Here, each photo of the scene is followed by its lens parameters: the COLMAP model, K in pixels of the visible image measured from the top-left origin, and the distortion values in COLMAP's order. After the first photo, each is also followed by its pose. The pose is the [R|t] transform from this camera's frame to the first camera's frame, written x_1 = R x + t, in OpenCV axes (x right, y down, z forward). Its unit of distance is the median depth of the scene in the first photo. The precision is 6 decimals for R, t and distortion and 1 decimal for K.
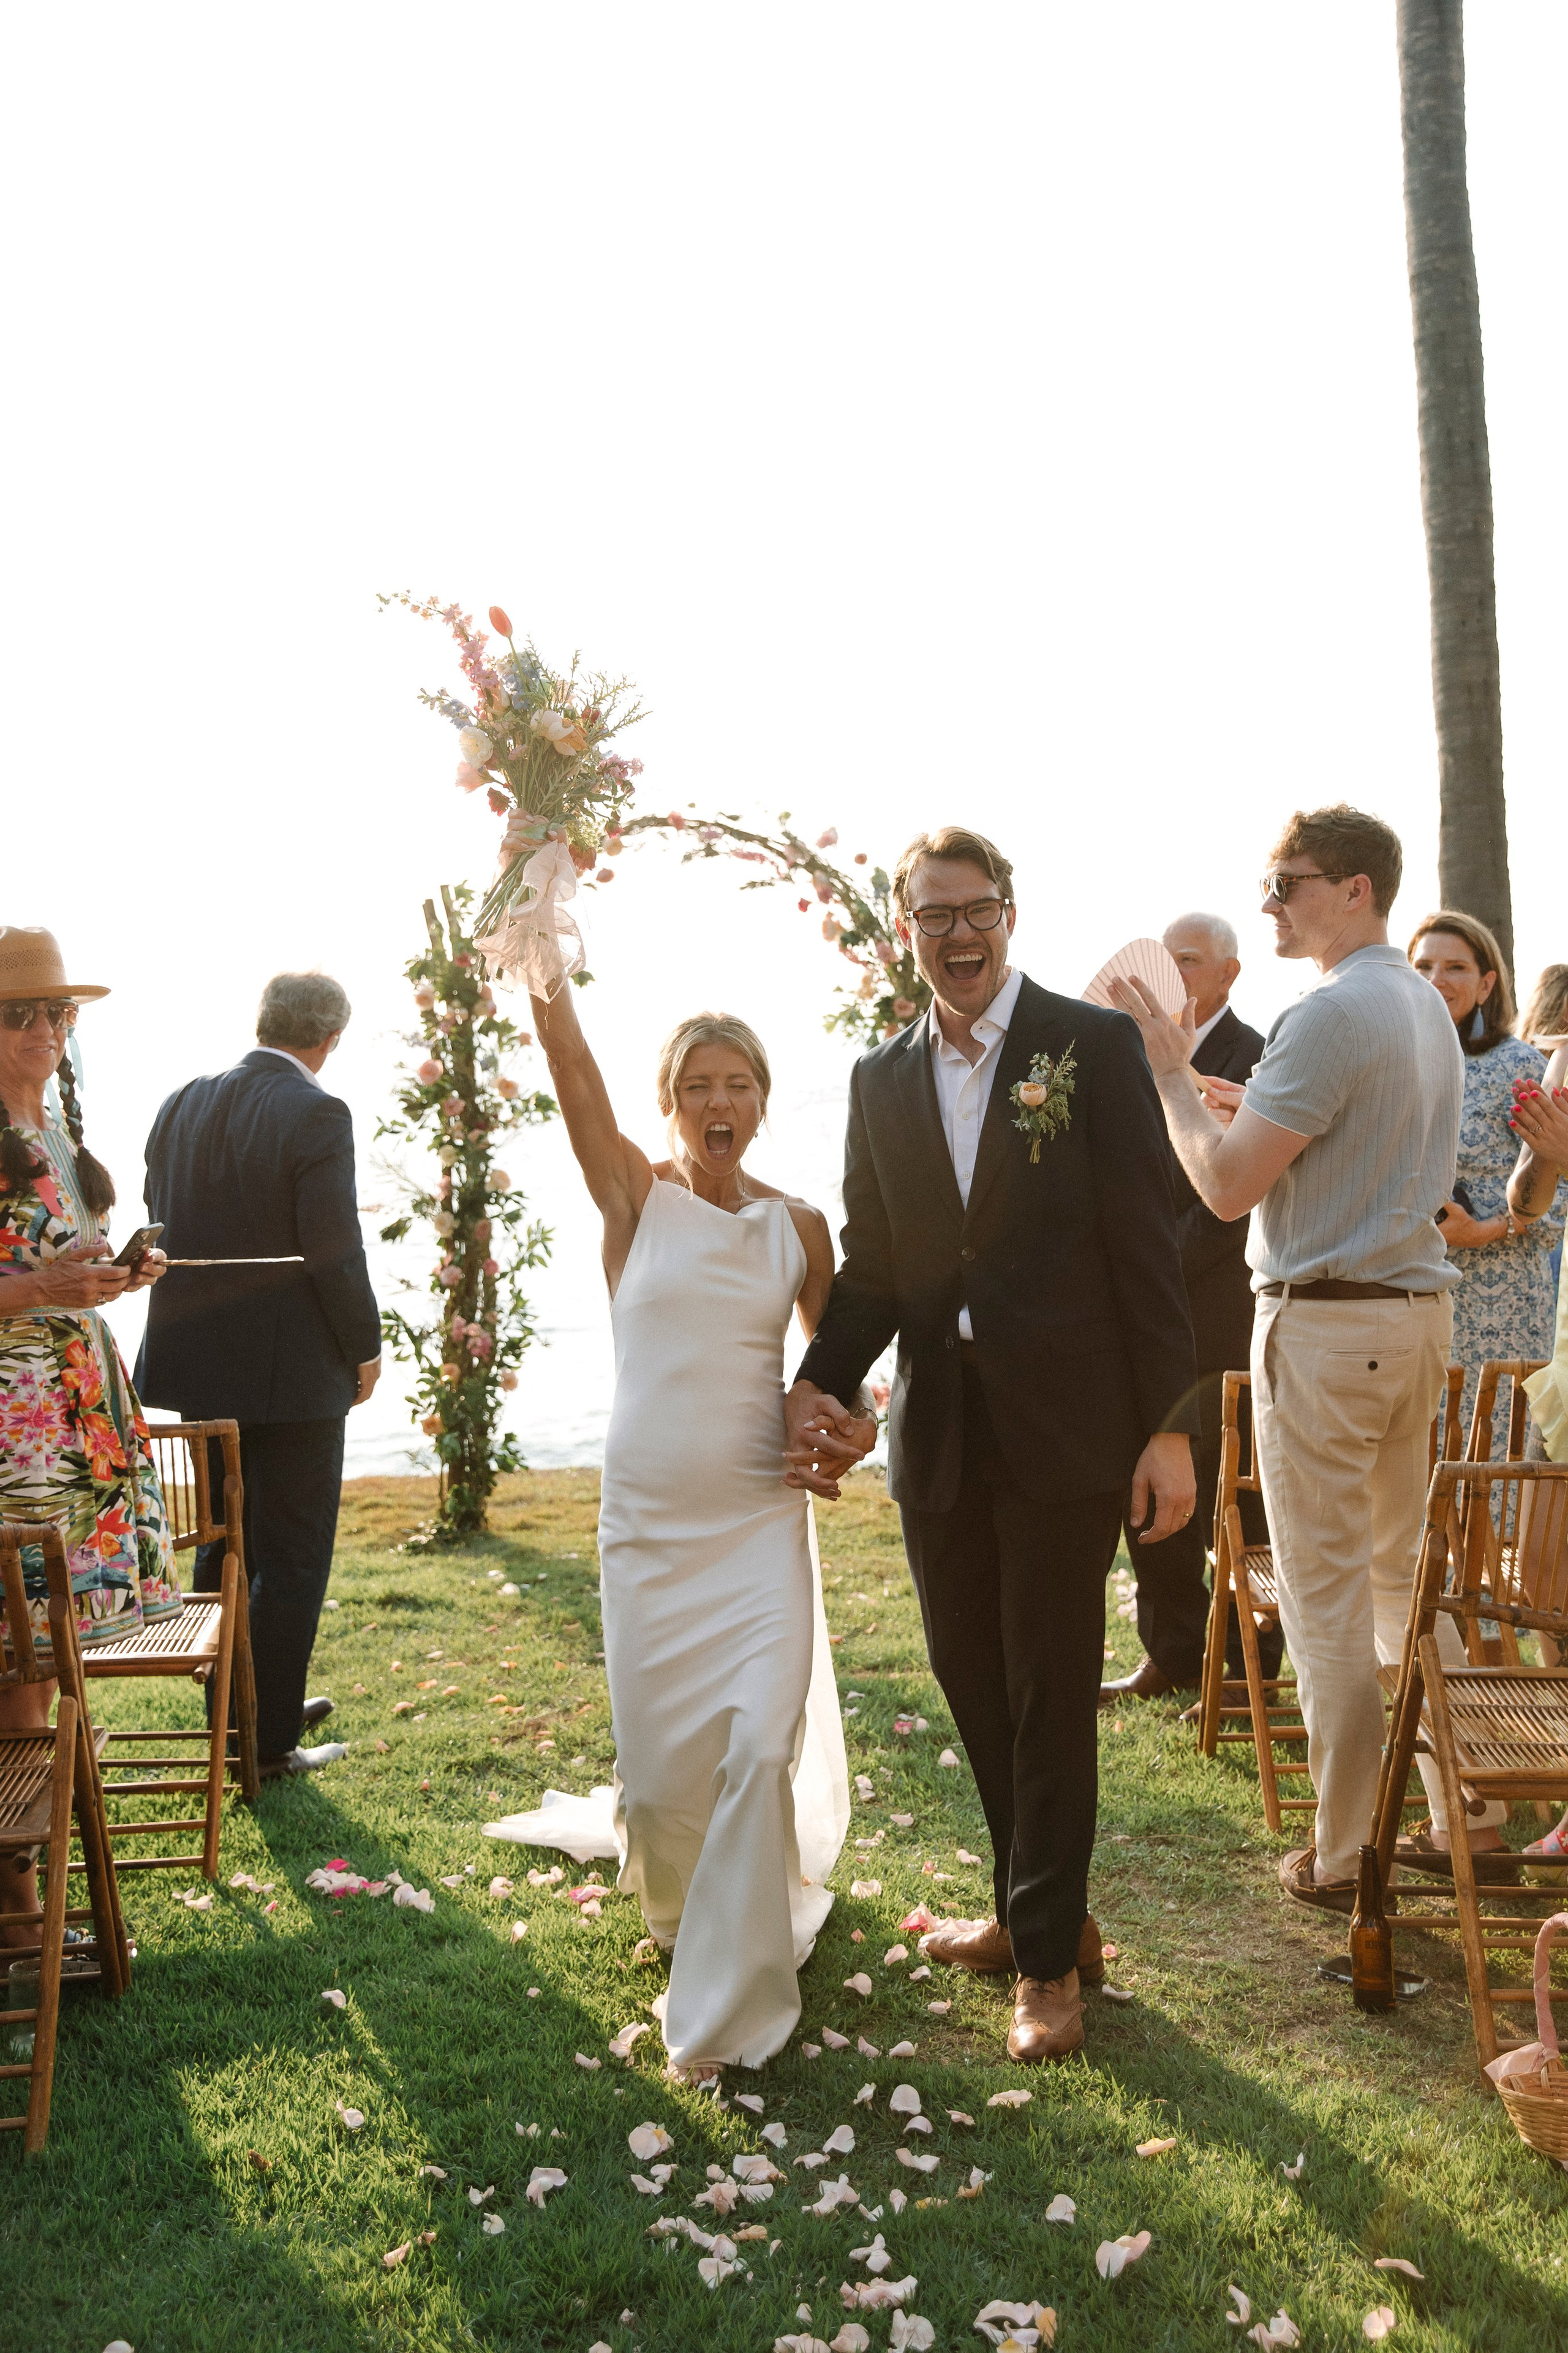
lens RADIAL K [[2375.1, 0, 776.3], [0, 2375.1, 1173.4], [0, 0, 1]] dist [0.170868, 0.000000]
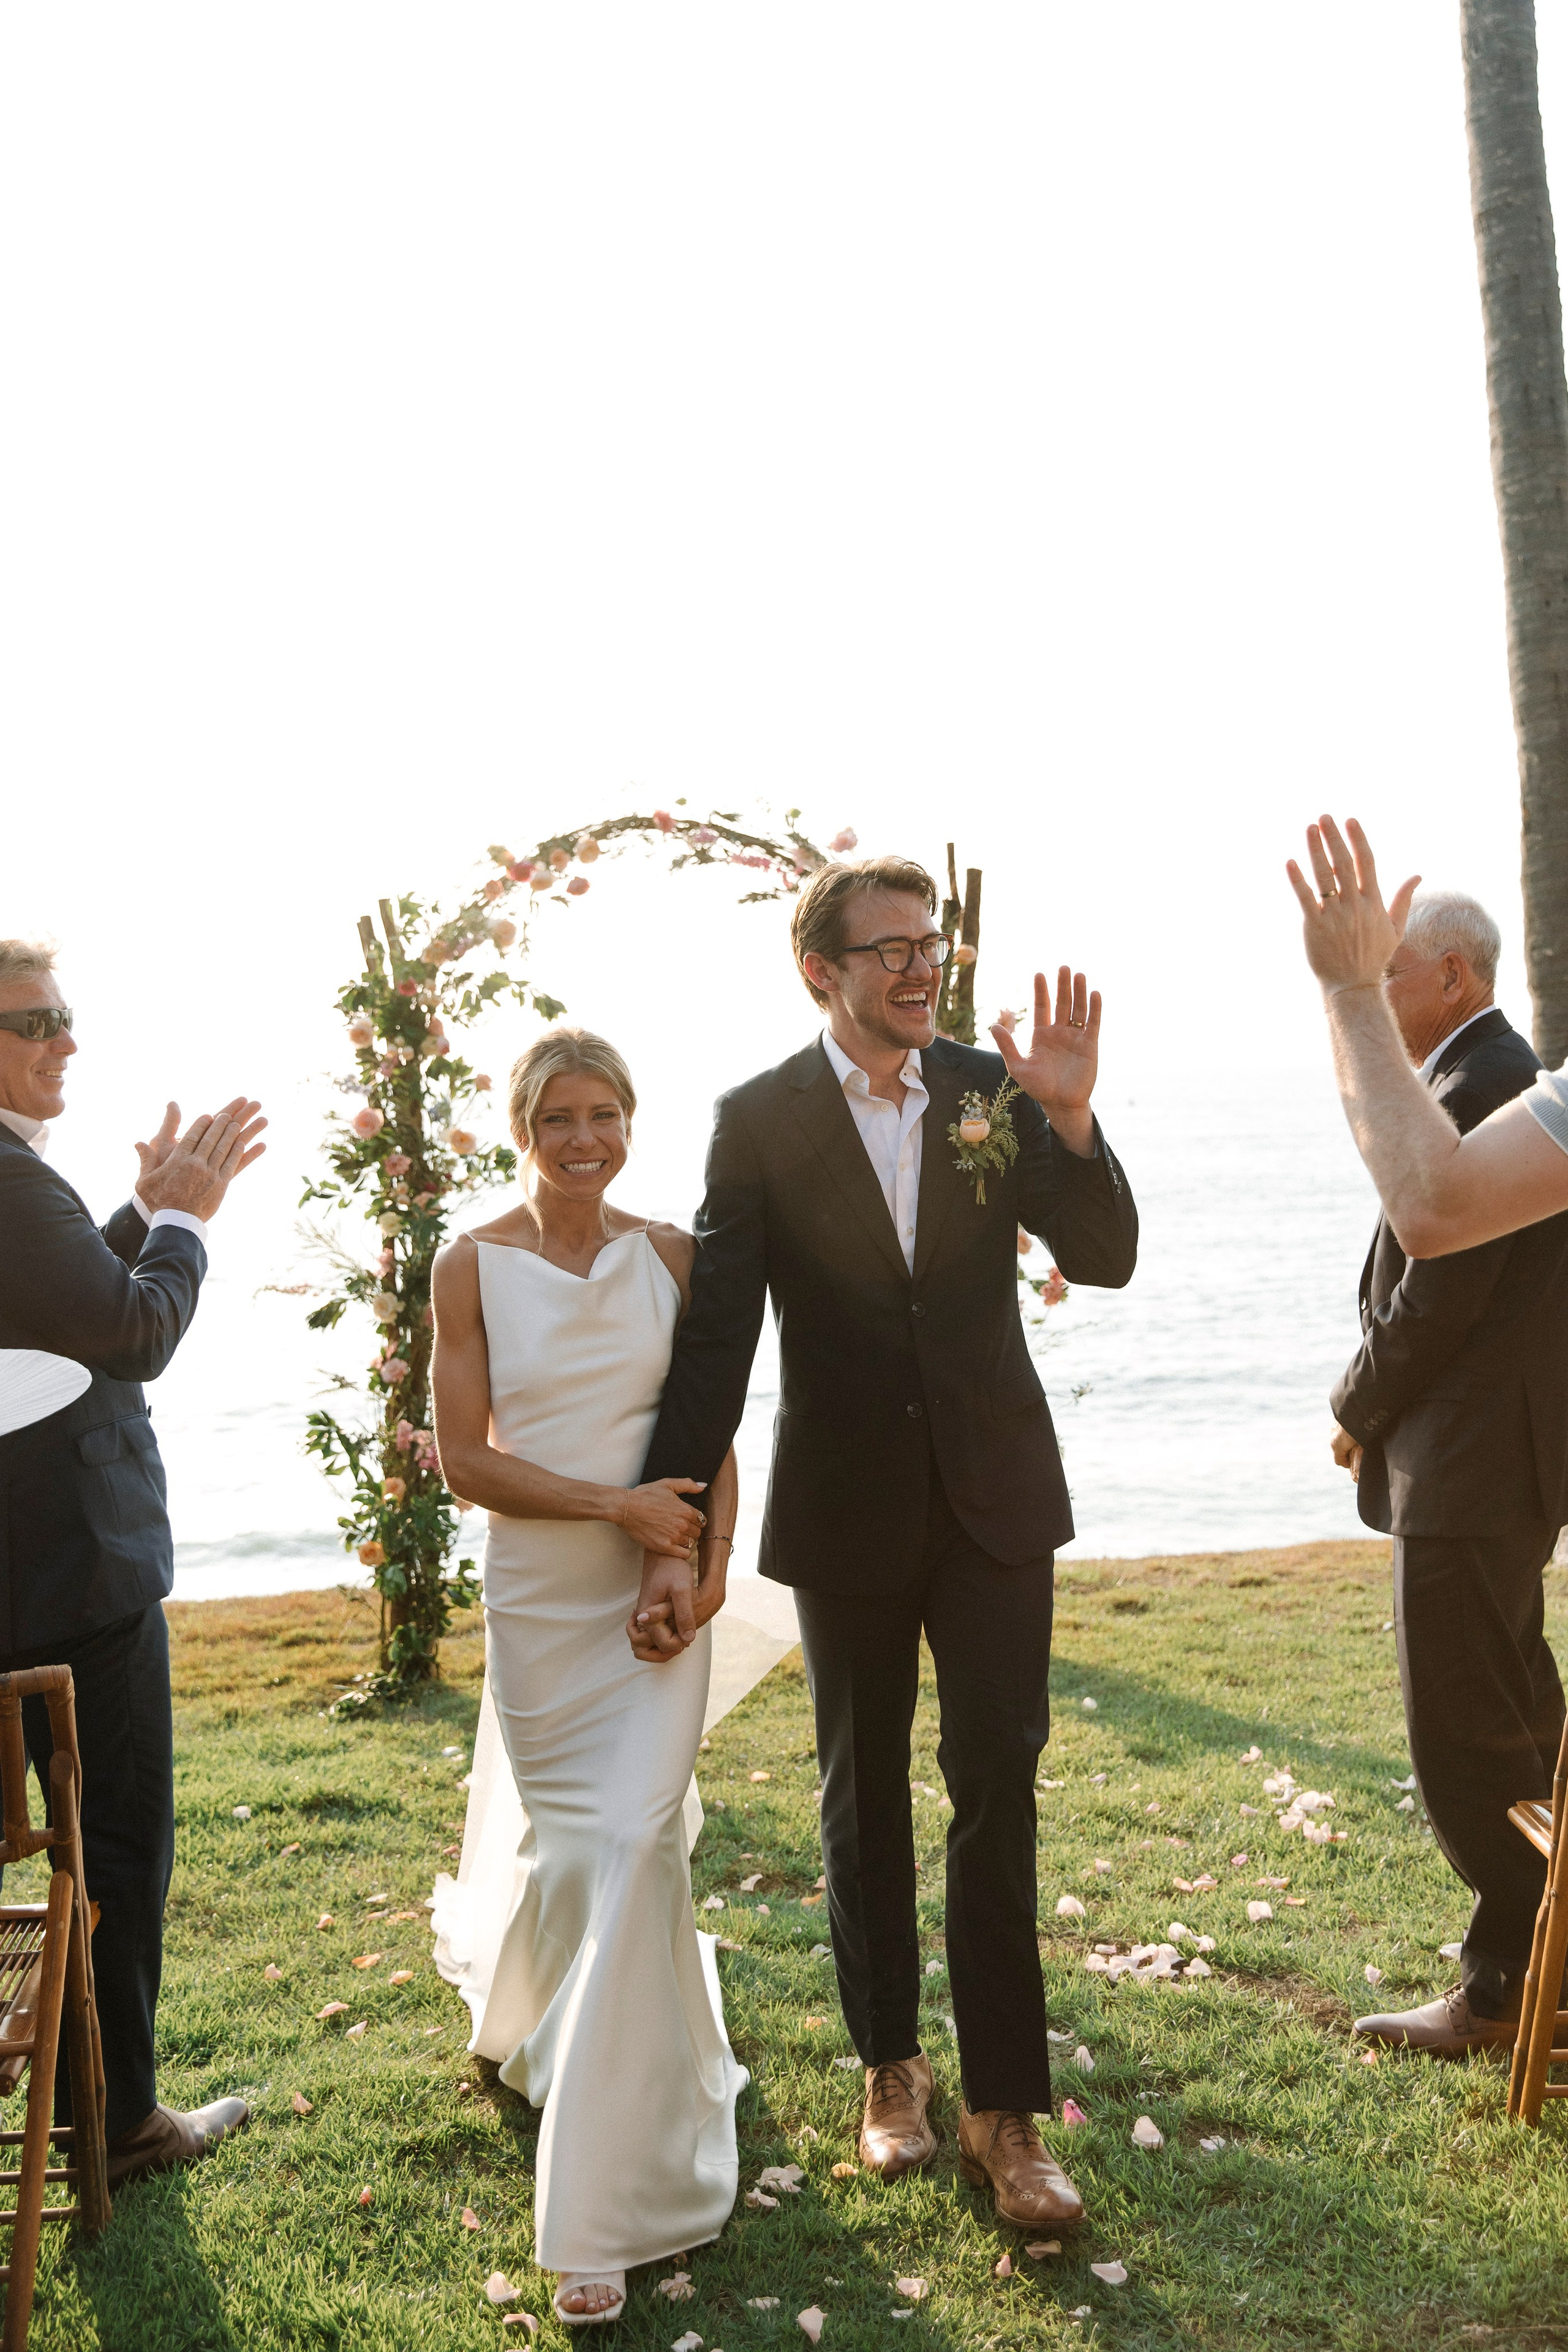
lens RADIAL K [[2374.3, 0, 790.4], [0, 2374.3, 1176.2], [0, 0, 1]] dist [0.170868, 0.000000]
pose [[0.999442, -0.007218, 0.032628, -0.025902], [0.007739, 0.999844, -0.015849, -0.009855], [-0.032508, 0.016093, 0.999342, 0.167999]]
